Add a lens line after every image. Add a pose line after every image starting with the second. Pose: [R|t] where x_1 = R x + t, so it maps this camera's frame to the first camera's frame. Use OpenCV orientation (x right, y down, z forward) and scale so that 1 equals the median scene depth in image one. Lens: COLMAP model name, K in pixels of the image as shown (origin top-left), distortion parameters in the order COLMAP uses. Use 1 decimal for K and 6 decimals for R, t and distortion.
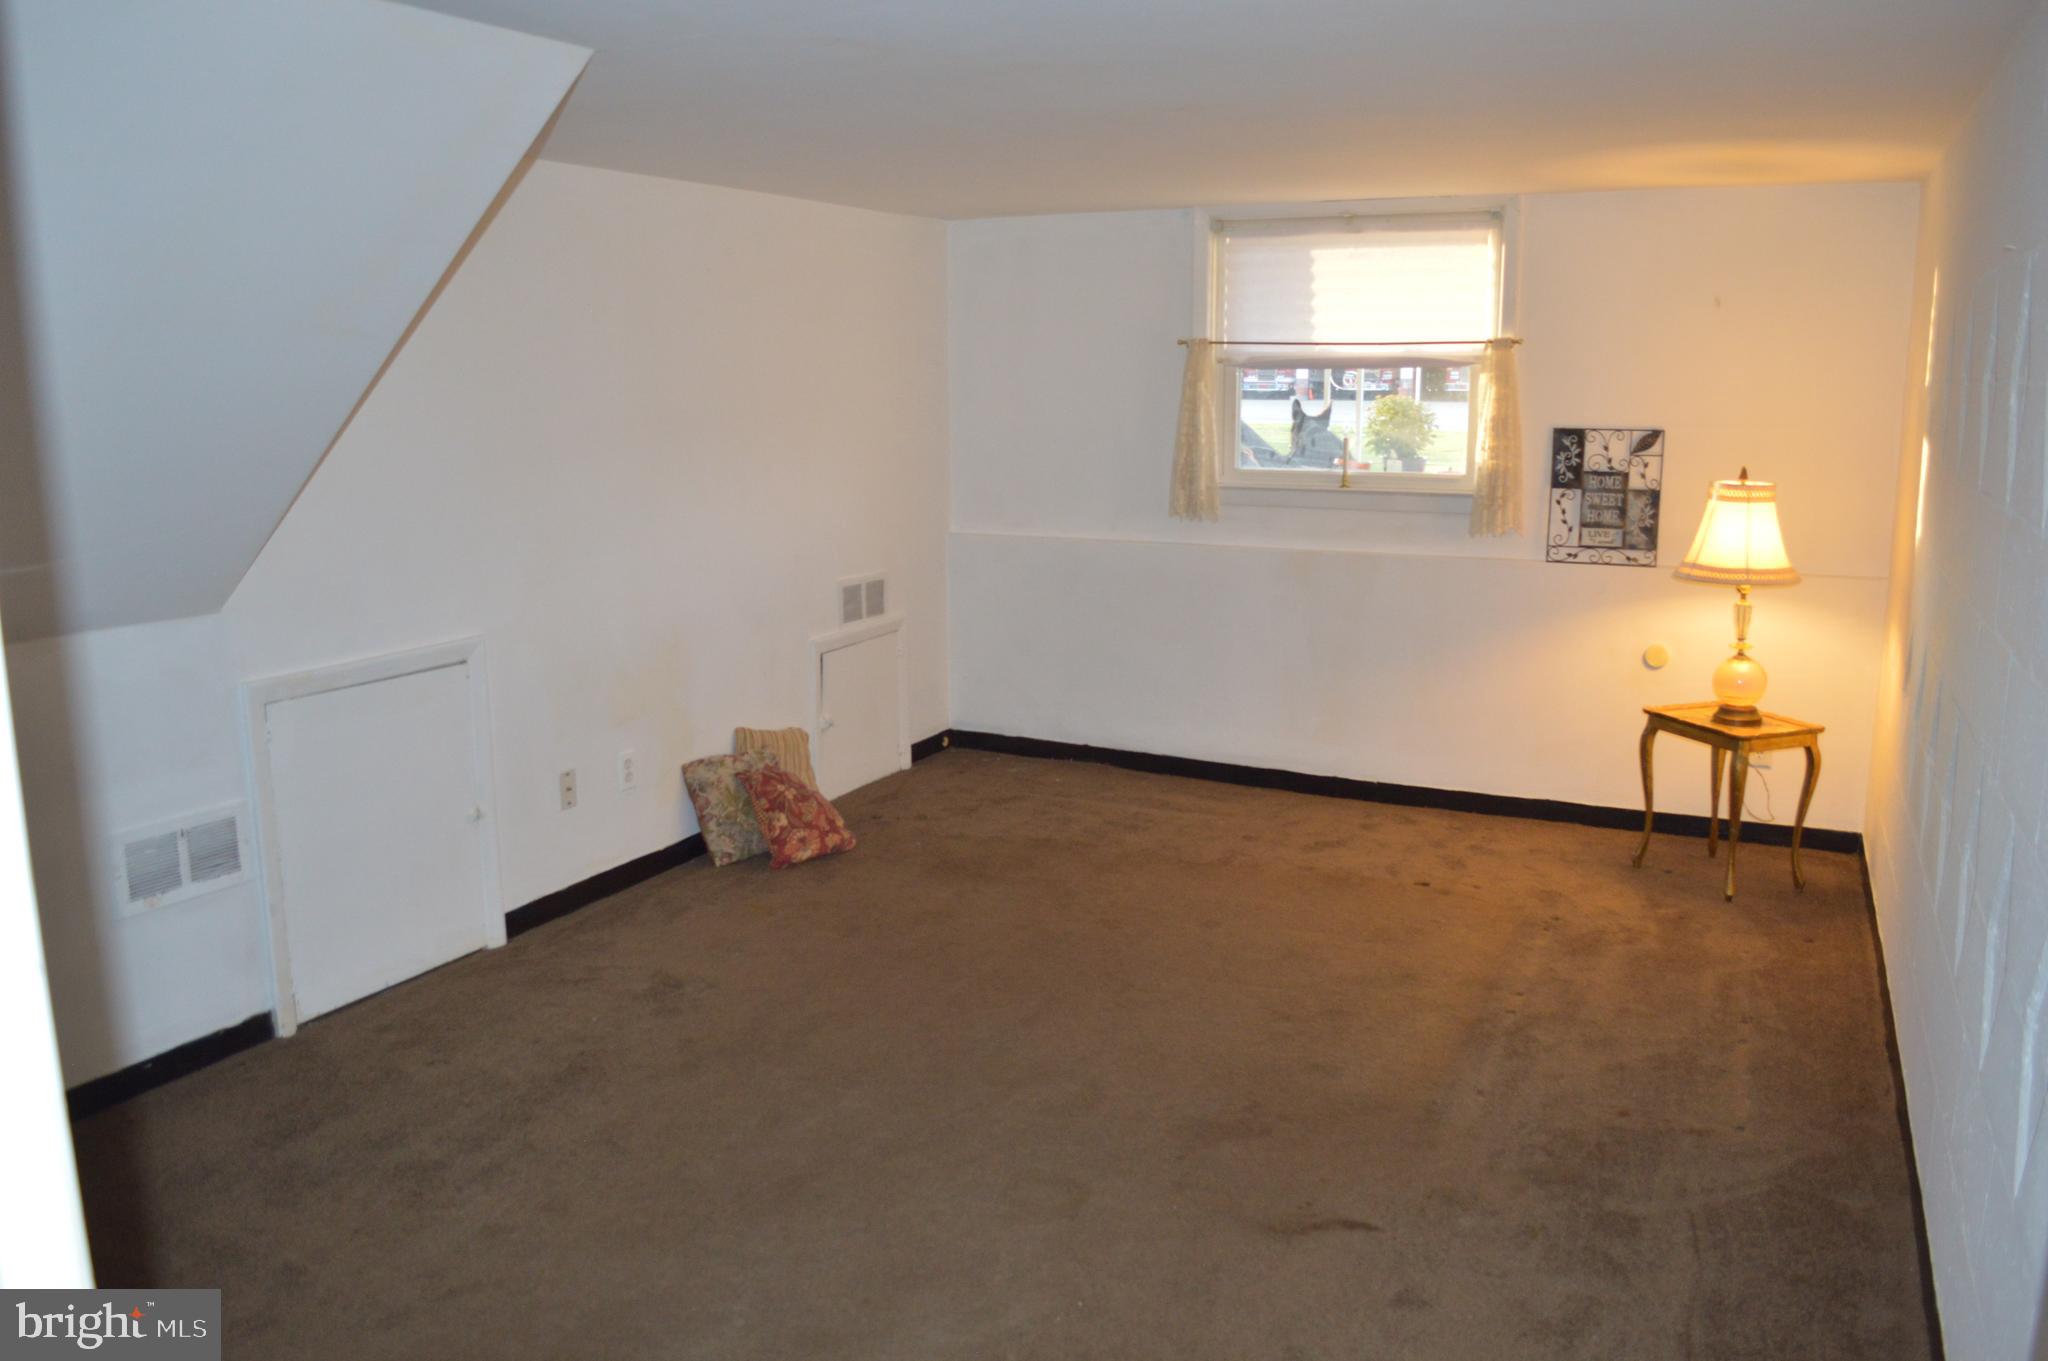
lens RADIAL K [[1639.6, 0, 1021.3], [0, 1639.6, 716.8], [0, 0, 1]] dist [-0.081823, 0.011532]
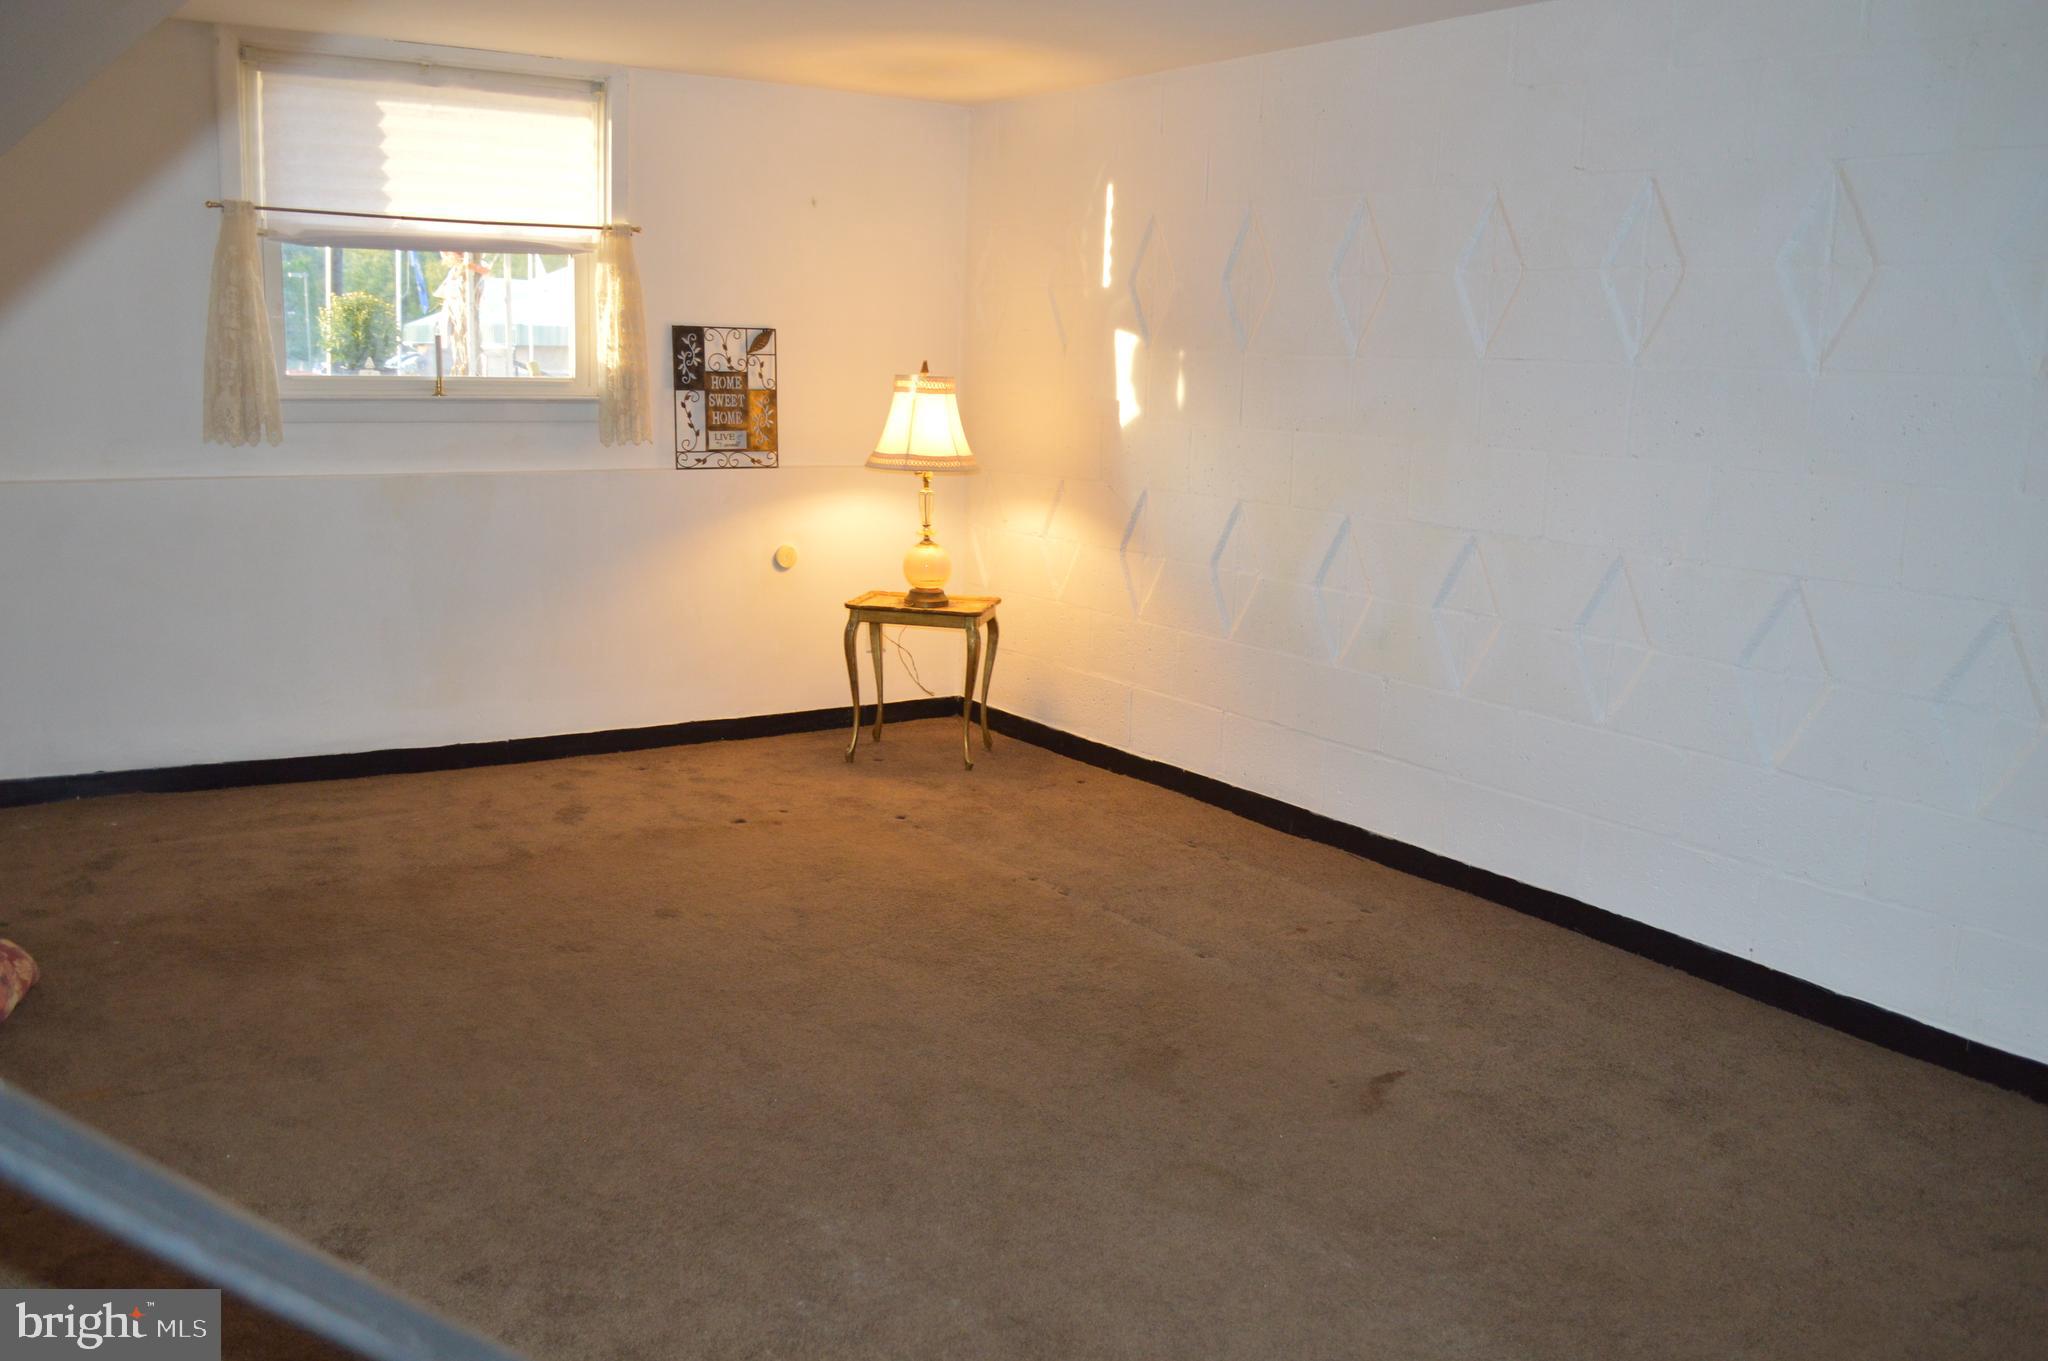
lens RADIAL K [[1639.6, 0, 1021.3], [0, 1639.6, 716.8], [0, 0, 1]] dist [-0.081823, 0.011532]
pose [[0.511687, -0.164662, 0.843246, -0.397619], [0.142394, 0.984143, 0.105770, -0.026419], [-0.847290, 0.065952, 0.527019, 0.350001]]
